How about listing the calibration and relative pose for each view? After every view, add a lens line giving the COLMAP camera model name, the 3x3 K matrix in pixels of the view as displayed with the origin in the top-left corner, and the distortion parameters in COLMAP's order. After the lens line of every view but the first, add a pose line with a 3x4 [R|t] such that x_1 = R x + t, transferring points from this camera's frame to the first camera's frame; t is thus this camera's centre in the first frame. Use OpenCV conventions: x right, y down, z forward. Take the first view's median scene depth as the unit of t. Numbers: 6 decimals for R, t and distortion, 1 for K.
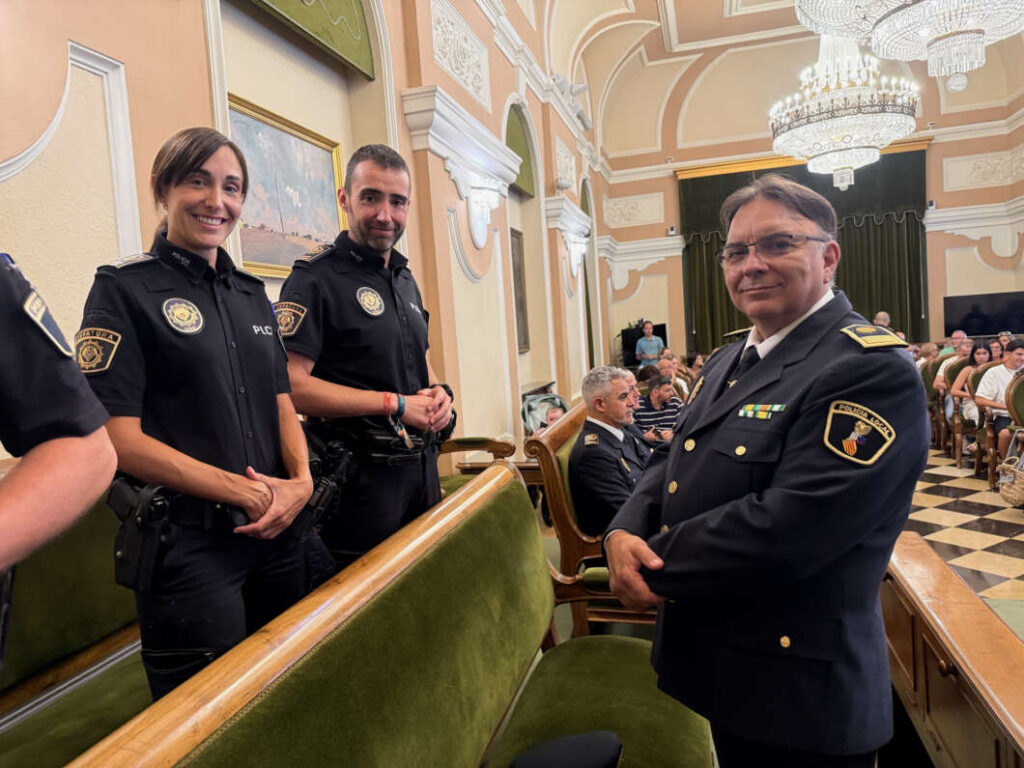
lens RADIAL K [[755.7, 0, 512.0], [0, 755.7, 384.0], [0, 0, 1]] dist [0.004925, 0.003846]
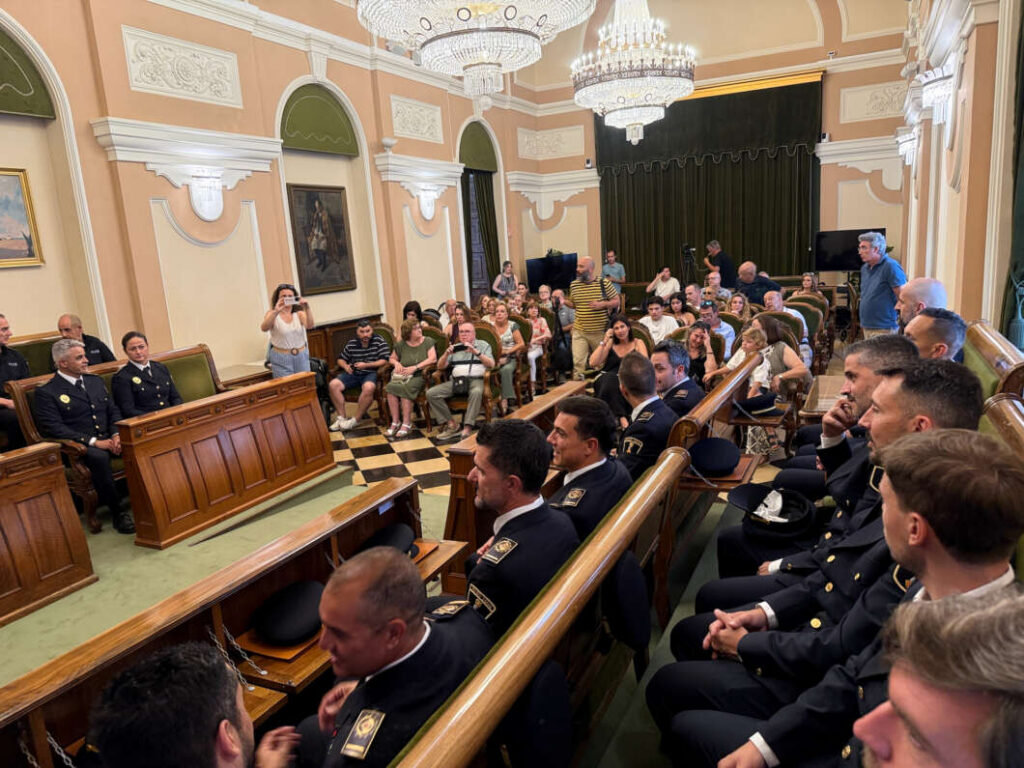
lens RADIAL K [[755.7, 0, 512.0], [0, 755.7, 384.0], [0, 0, 1]] dist [0.004925, 0.003846]
pose [[0.983797, 0.037334, -0.175355, 0.462524], [-0.013891, 0.991010, 0.133062, -0.053998], [0.178746, -0.128470, 0.975472, -0.145075]]
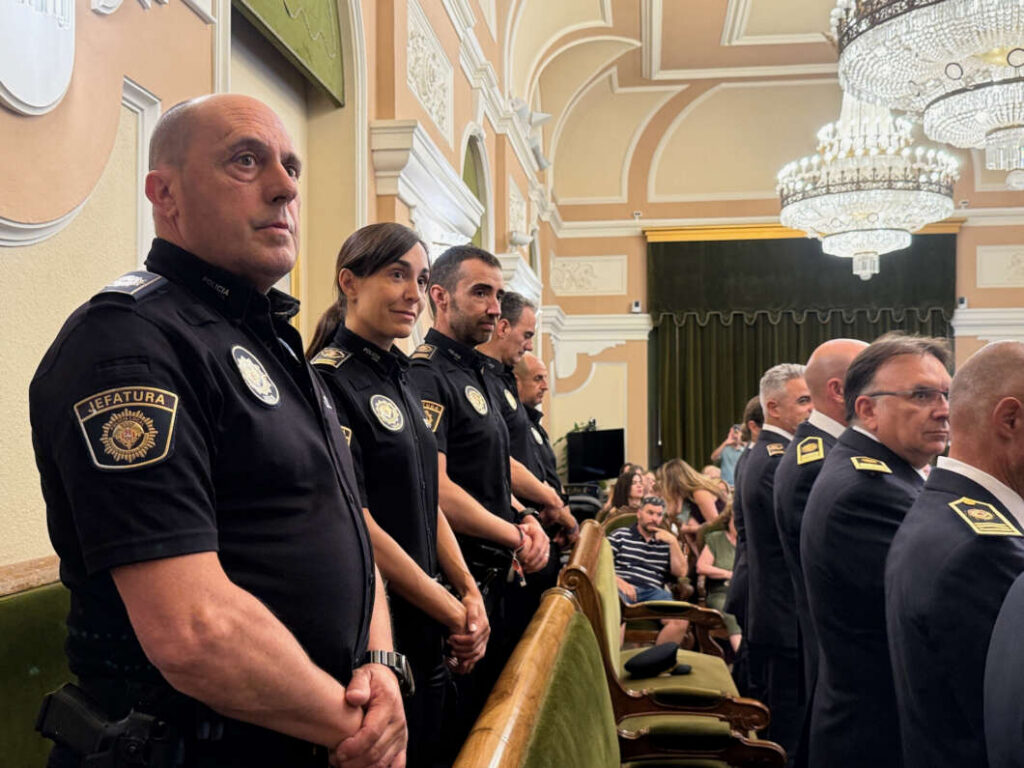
lens RADIAL K [[1053.7, 0, 499.5], [0, 1053.7, 410.9], [0, 0, 1]] dist [0.169004, -0.367102]
pose [[0.990663, 0.076167, 0.113075, -0.062146], [-0.066919, 0.994262, -0.083451, 0.002995], [-0.118783, 0.075105, 0.990076, -0.064956]]
